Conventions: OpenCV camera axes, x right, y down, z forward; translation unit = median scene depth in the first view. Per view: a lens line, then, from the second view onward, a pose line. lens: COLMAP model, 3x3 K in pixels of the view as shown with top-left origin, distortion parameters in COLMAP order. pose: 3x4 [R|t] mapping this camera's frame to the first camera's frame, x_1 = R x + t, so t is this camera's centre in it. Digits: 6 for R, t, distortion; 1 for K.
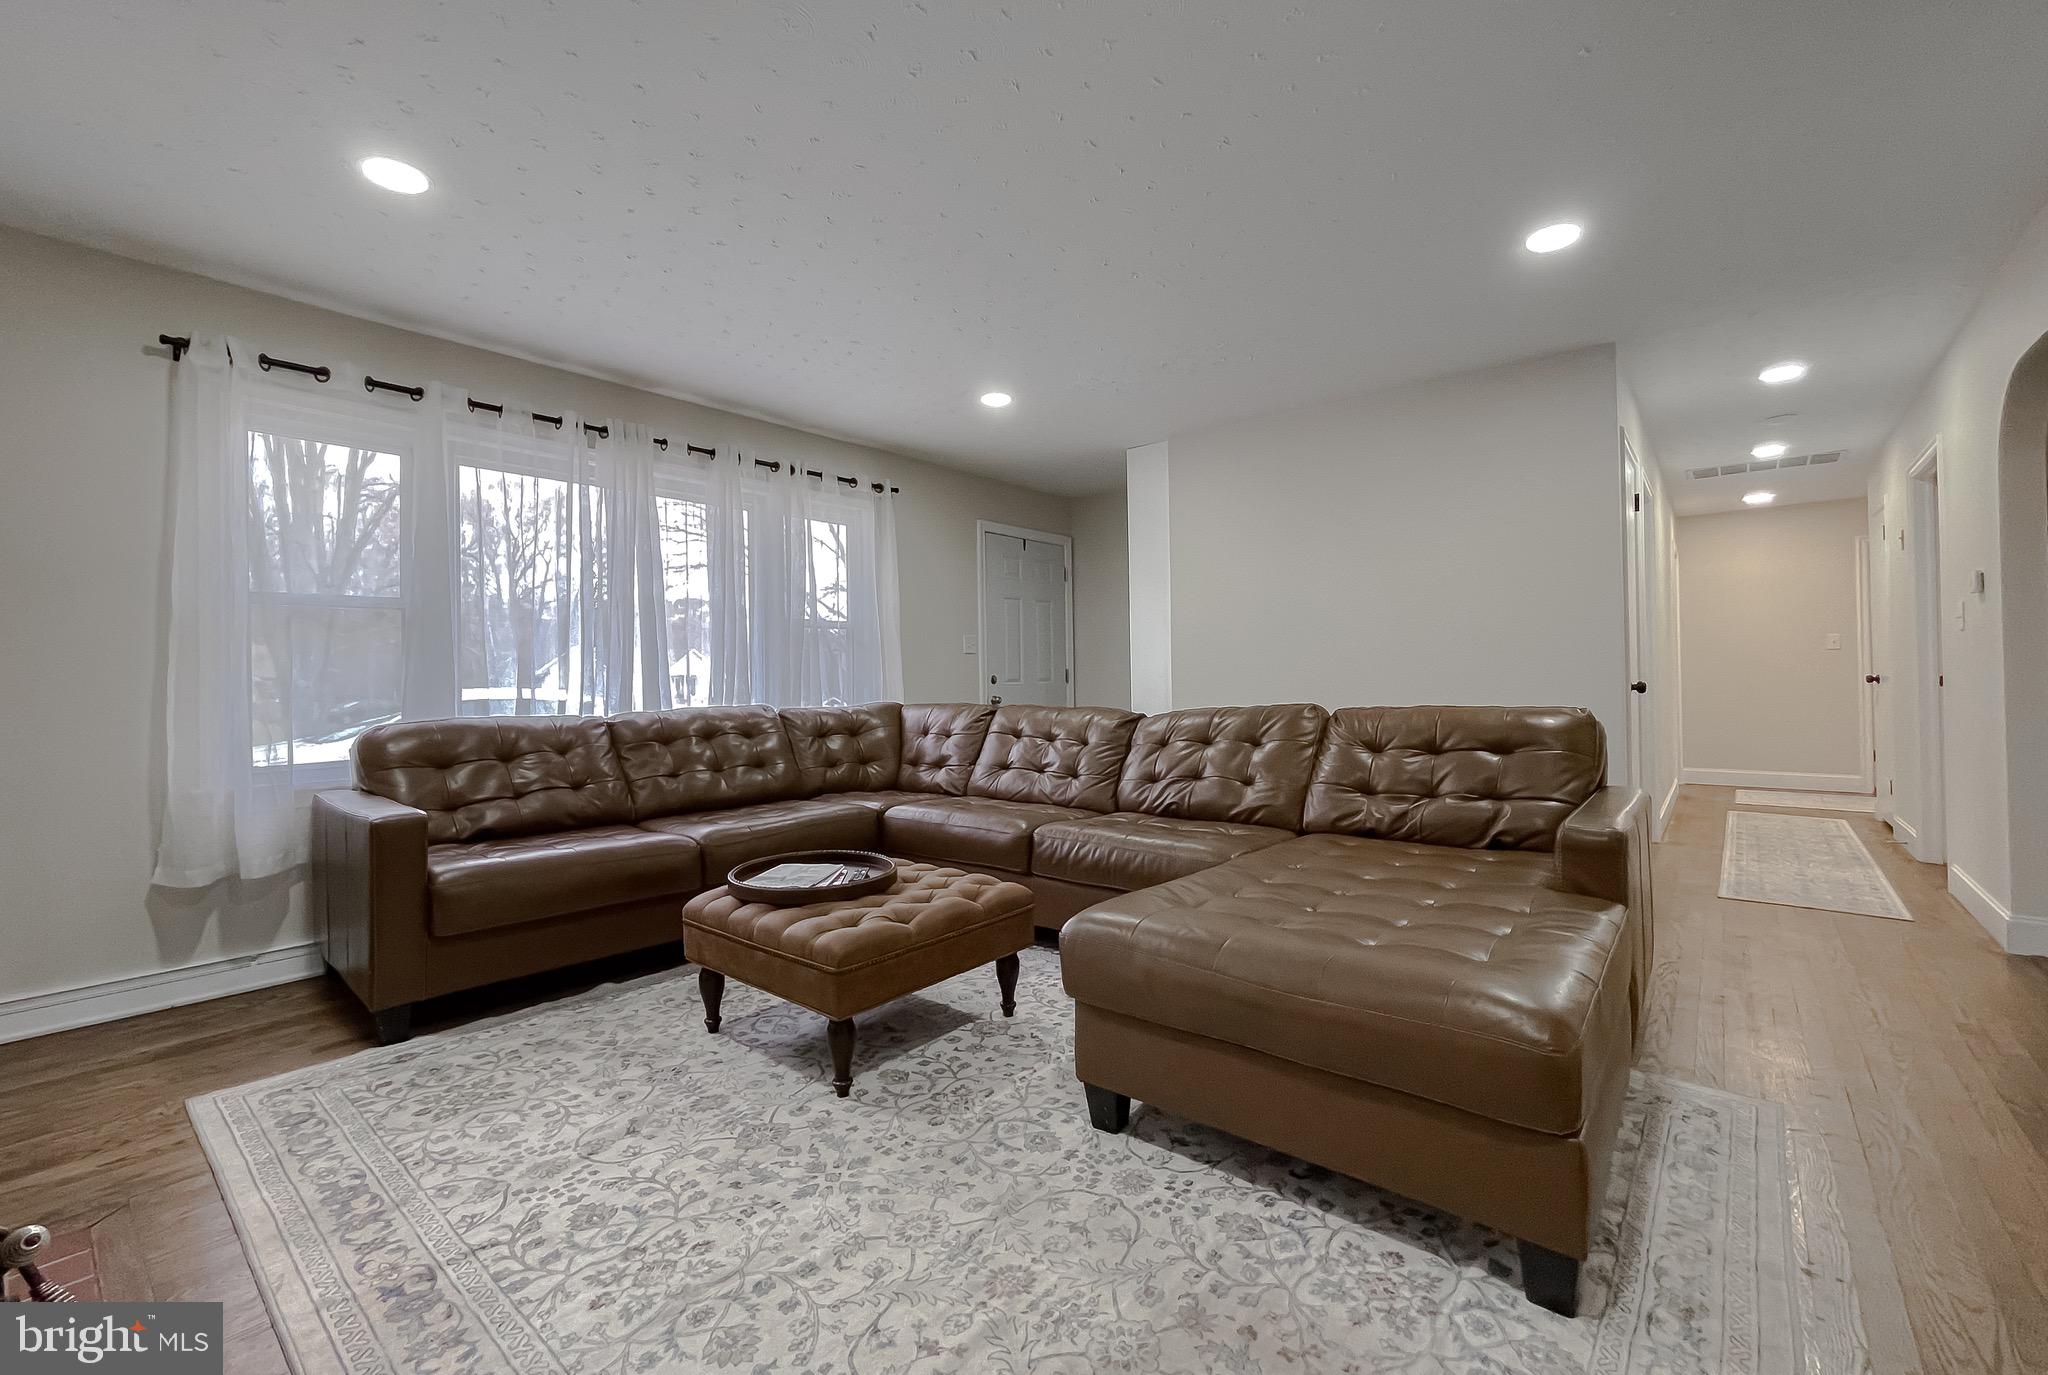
lens RADIAL K [[856.7, 0, 1015.0], [0, 856.7, 671.0], [0, 0, 1]] dist [-0.015712, 0.012255]
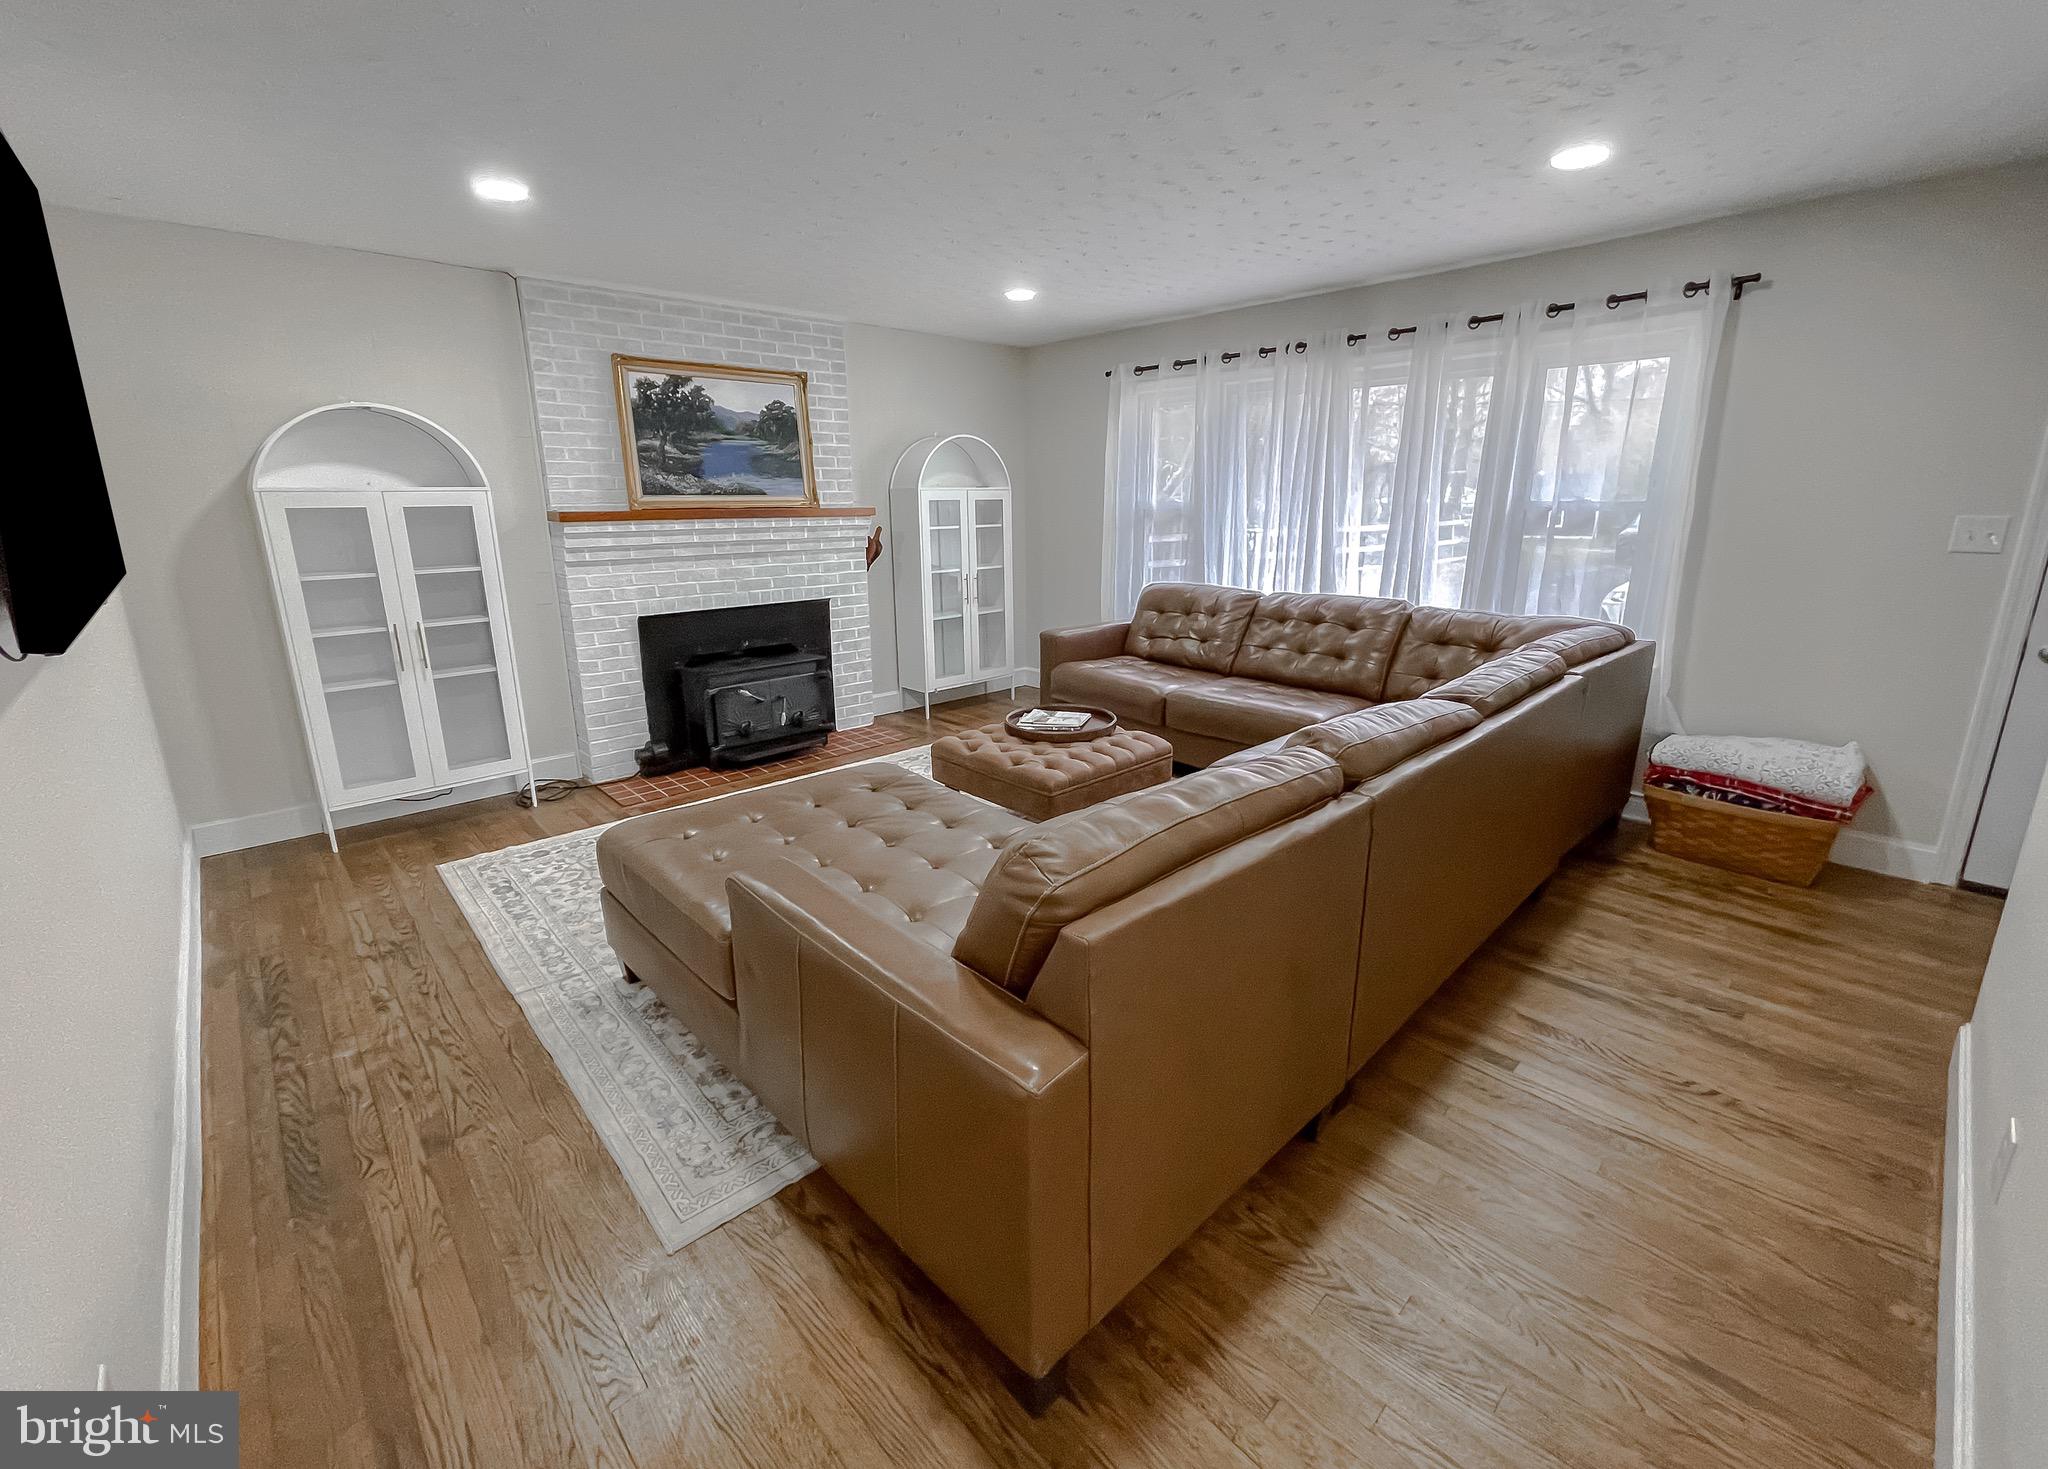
lens RADIAL K [[856.2, 0, 1018.7], [0, 856.2, 708.2], [0, 0, 1]] dist [-0.007918, -0.000135]
pose [[-0.116167, 0.256219, -0.959613, 1.711019], [0.015906, 0.966510, 0.256135, -0.235554], [0.993102, 0.014491, -0.116352, 1.601926]]
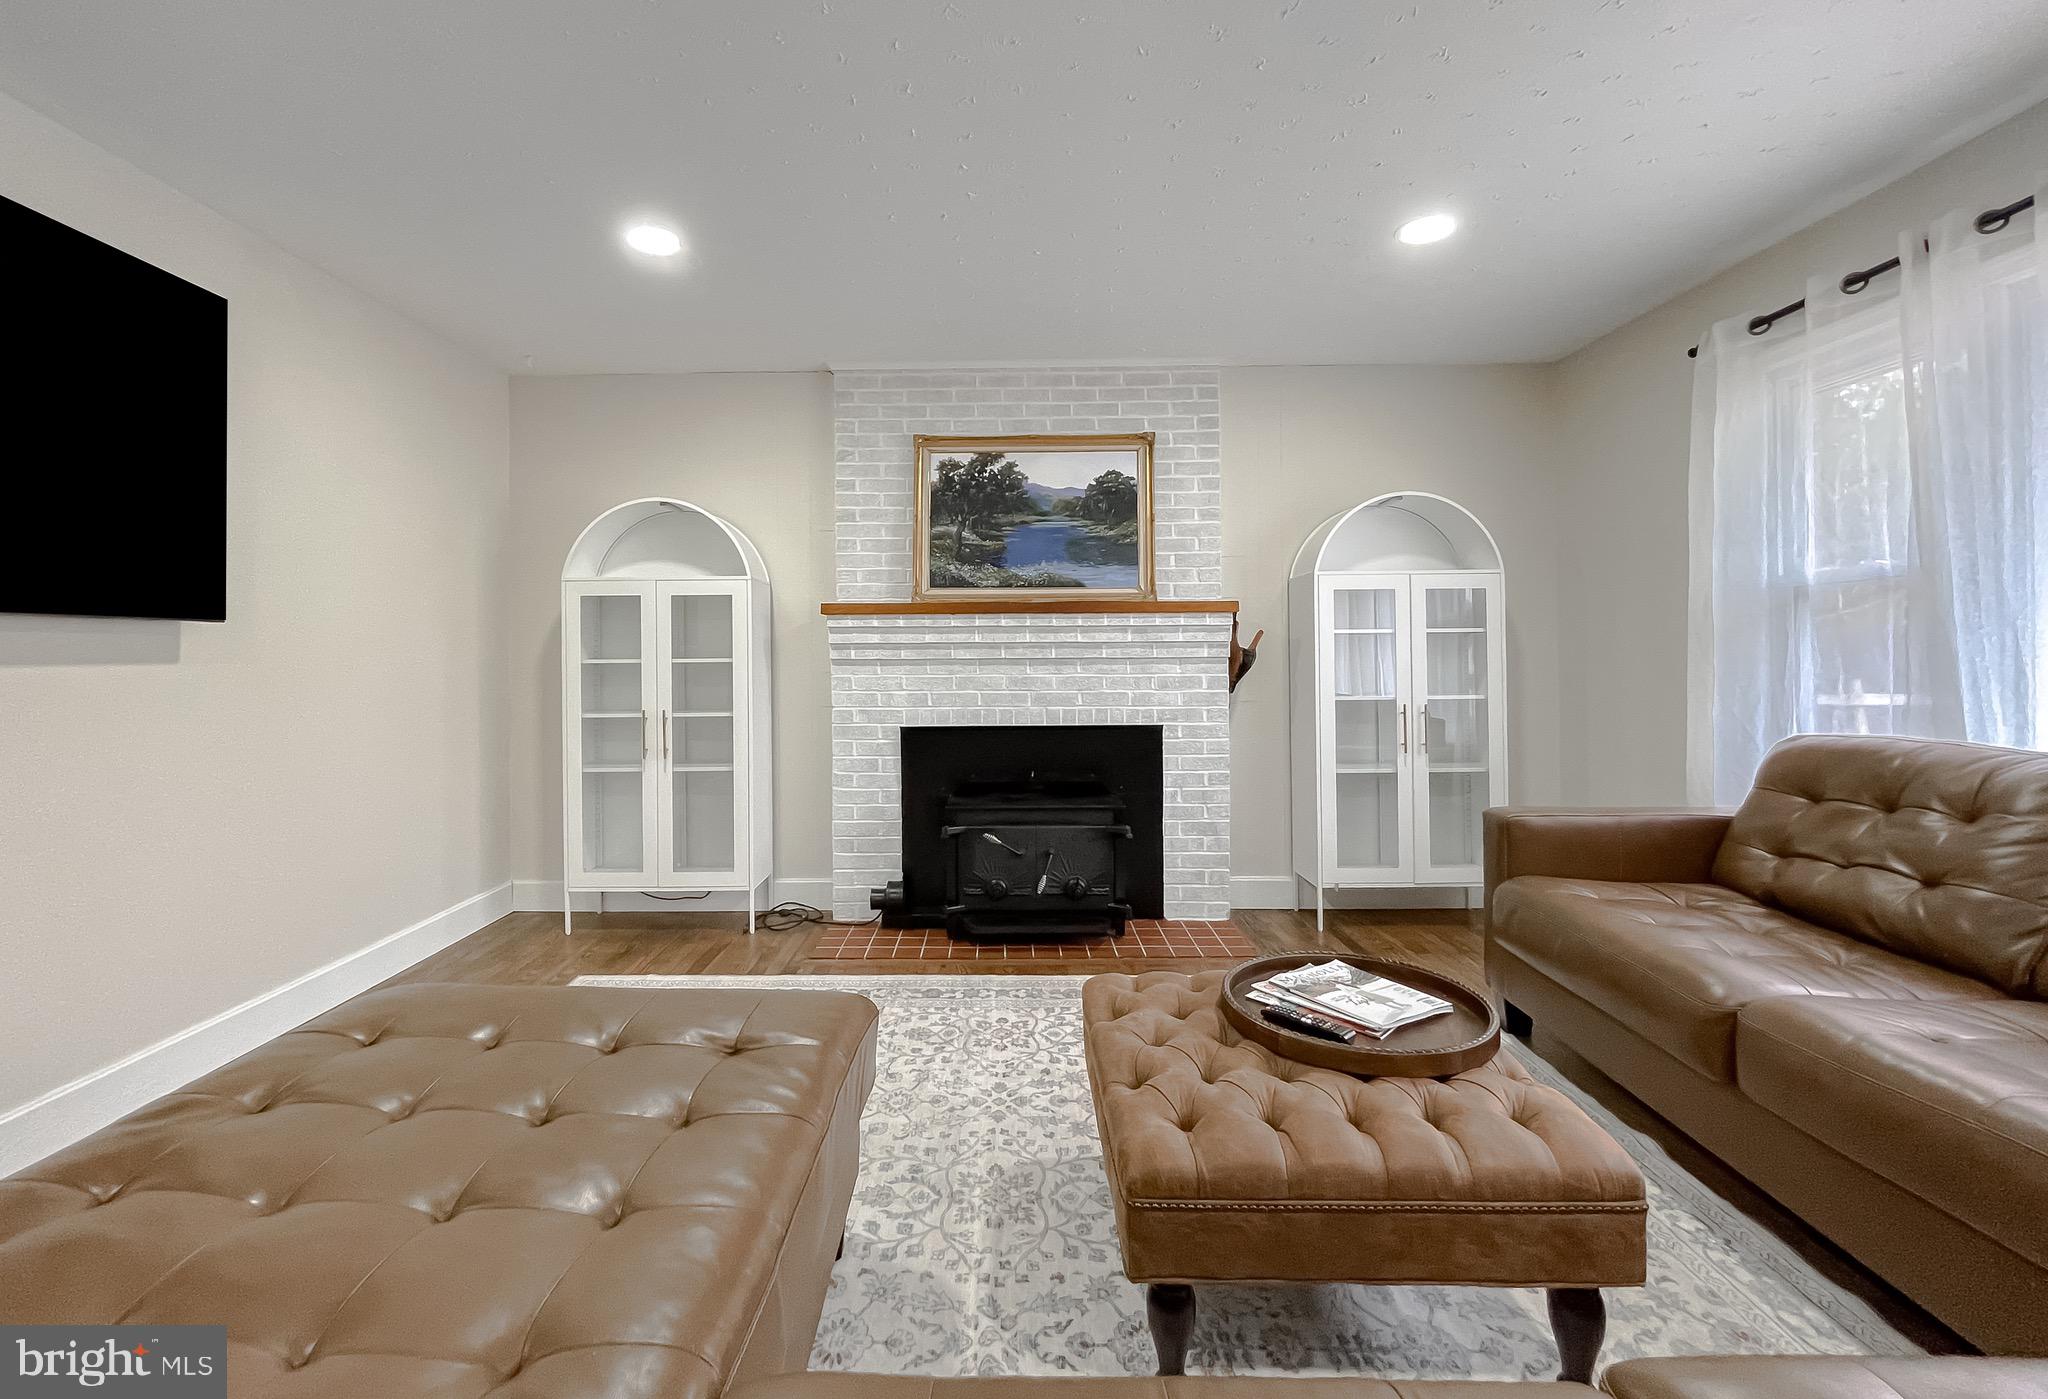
lens RADIAL K [[840.3, 0, 992.1], [0, 840.3, 658.2], [0, 0, 1]] dist [0.003902, -0.000176]
pose [[-0.771359, 0.020327, -0.636076, 0.547179], [0.024762, 0.999692, 0.001918, -0.045498], [0.635918, -0.014271, -0.771624, 1.922713]]
